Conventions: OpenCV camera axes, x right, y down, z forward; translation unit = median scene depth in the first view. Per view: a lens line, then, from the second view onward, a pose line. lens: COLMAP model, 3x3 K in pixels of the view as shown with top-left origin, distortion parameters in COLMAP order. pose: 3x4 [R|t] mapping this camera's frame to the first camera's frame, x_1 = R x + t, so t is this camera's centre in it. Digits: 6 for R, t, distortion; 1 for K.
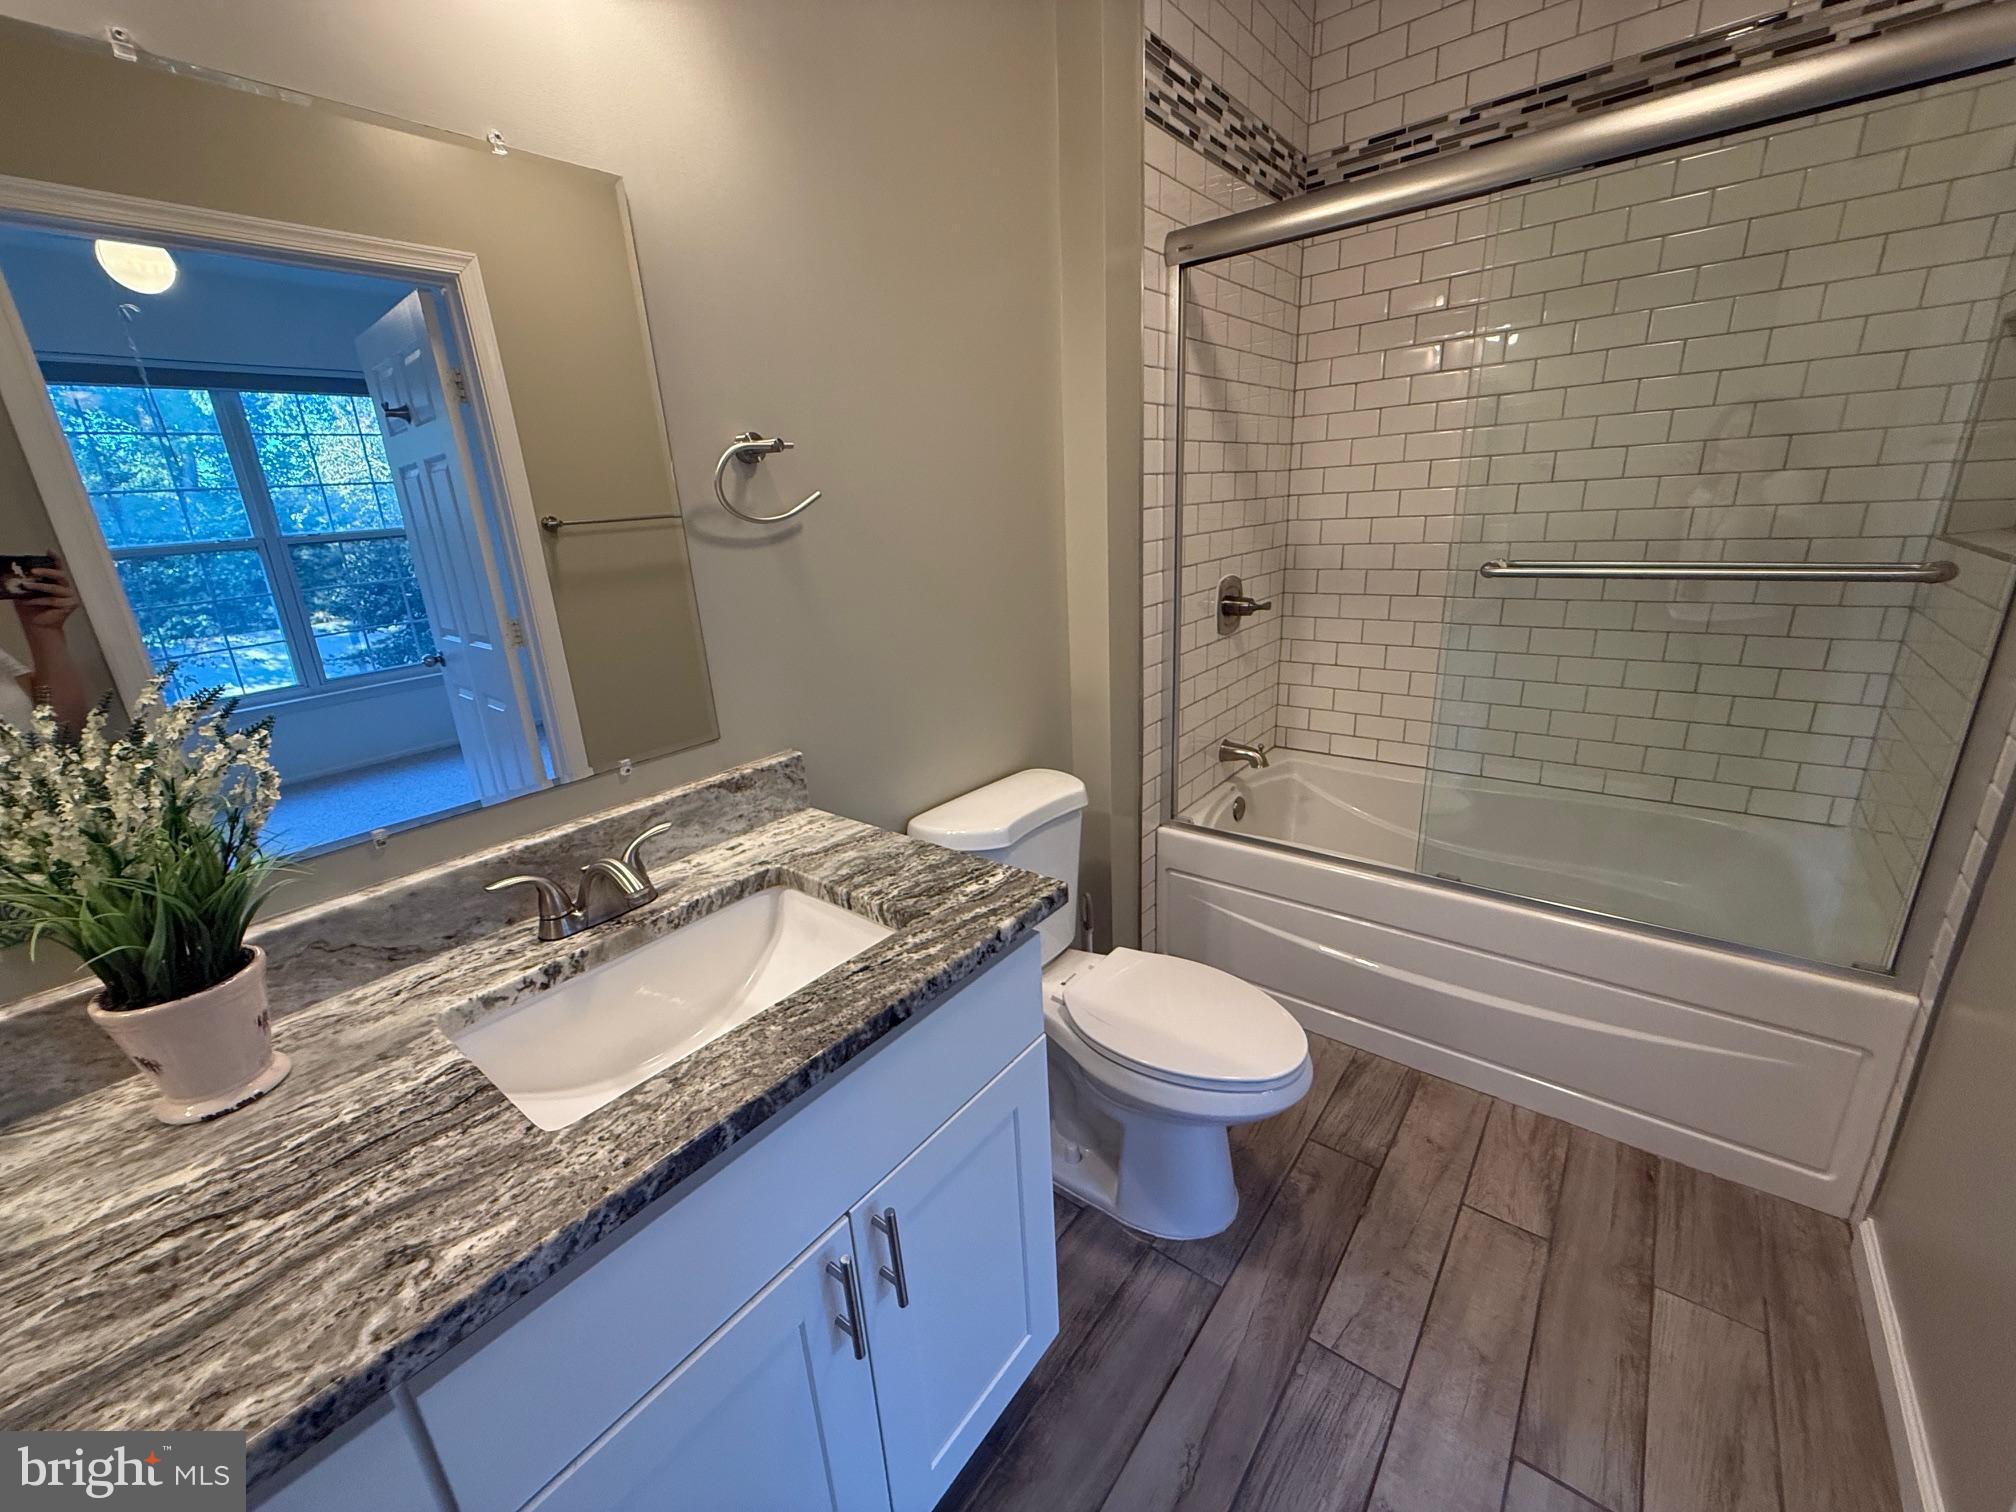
lens RADIAL K [[801.7, 0, 1006.9], [0, 801.7, 755.9], [0, 0, 1]] dist [-0.002148, 0.000678]
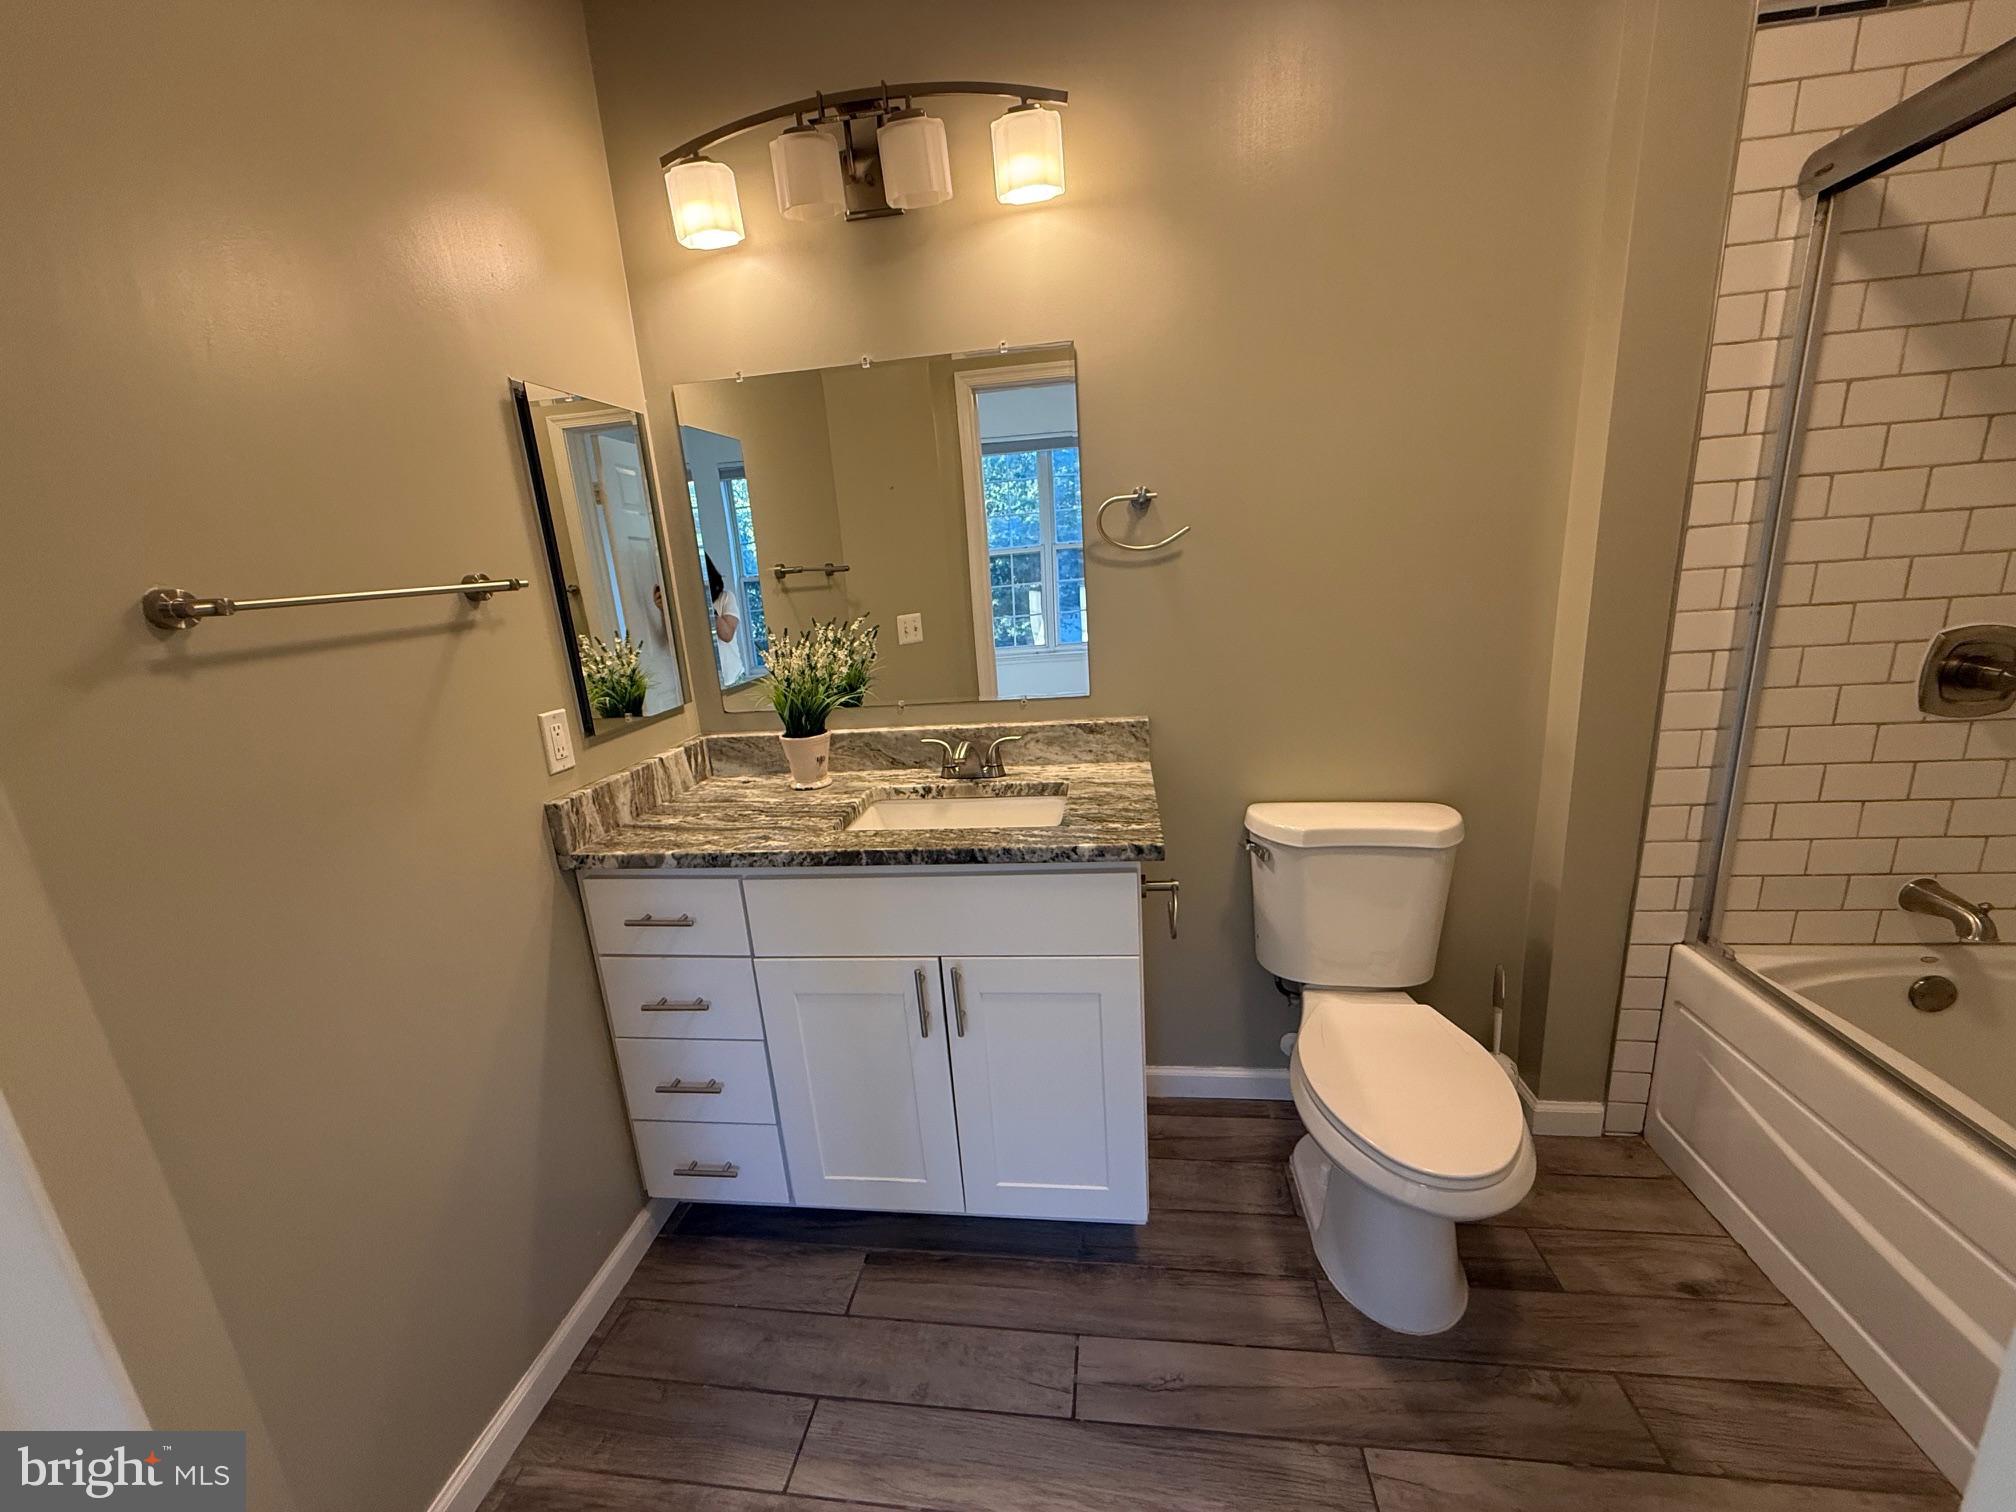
lens RADIAL K [[801.7, 0, 1008.8], [0, 801.7, 757.1], [0, 0, 1]] dist [-0.002148, 0.000678]
pose [[0.521410, 0.226955, -0.822571, 0.925170], [-0.222927, 0.966733, 0.125422, -0.074755], [0.823672, 0.117977, 0.554659, 0.085508]]
